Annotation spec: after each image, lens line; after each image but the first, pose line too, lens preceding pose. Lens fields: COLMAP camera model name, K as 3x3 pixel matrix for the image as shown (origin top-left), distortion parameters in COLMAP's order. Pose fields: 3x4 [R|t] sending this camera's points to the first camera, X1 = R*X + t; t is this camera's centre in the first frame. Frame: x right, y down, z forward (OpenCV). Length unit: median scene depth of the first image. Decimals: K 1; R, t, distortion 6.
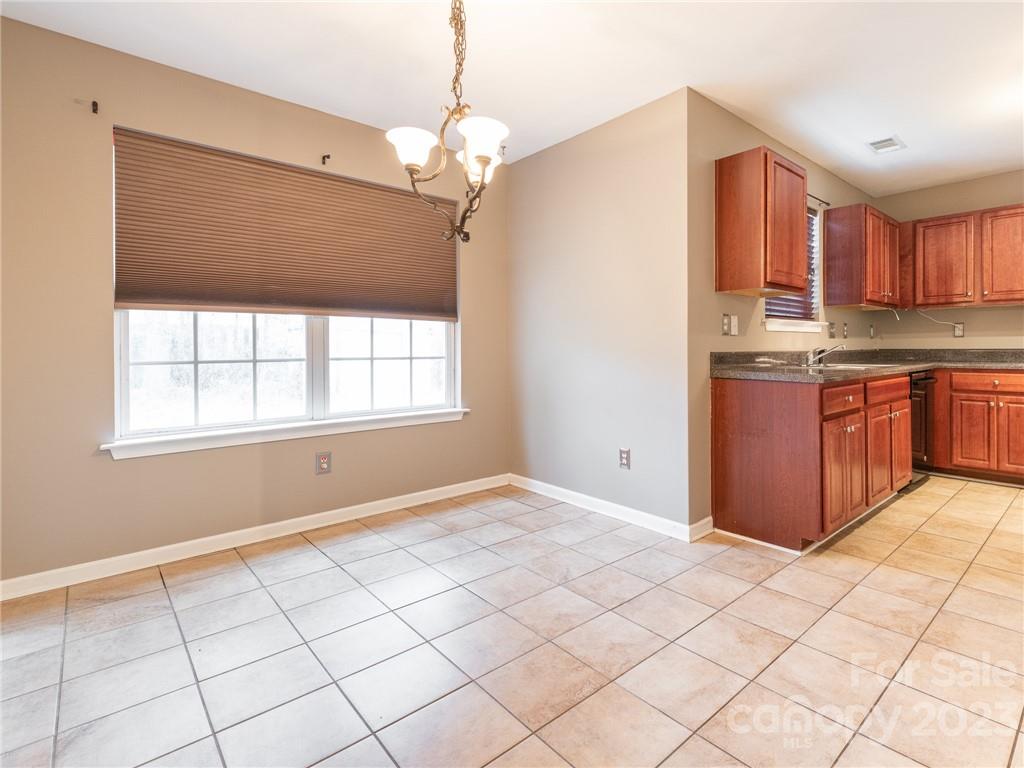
lens RADIAL K [[512.0, 0, 590.9], [0, 512.0, 347.8], [0, 0, 1]] dist [0.001966, -0.002116]
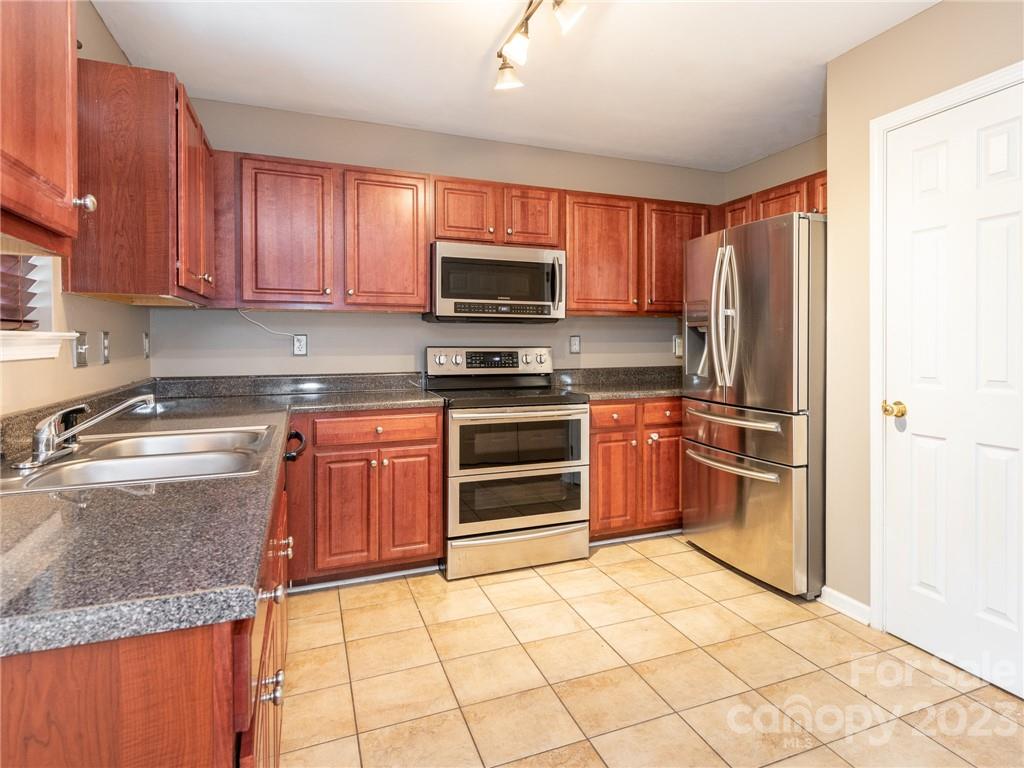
lens RADIAL K [[614.8, 0, 629.5], [0, 614.8, 347.6], [0, 0, 1]] dist [-0.008865, 0.013628]
pose [[0.290901, -0.004398, 0.956743, 0.125069], [0.000446, 0.999990, 0.004462, -0.041297], [-0.956753, -0.000871, 0.290900, 0.453470]]
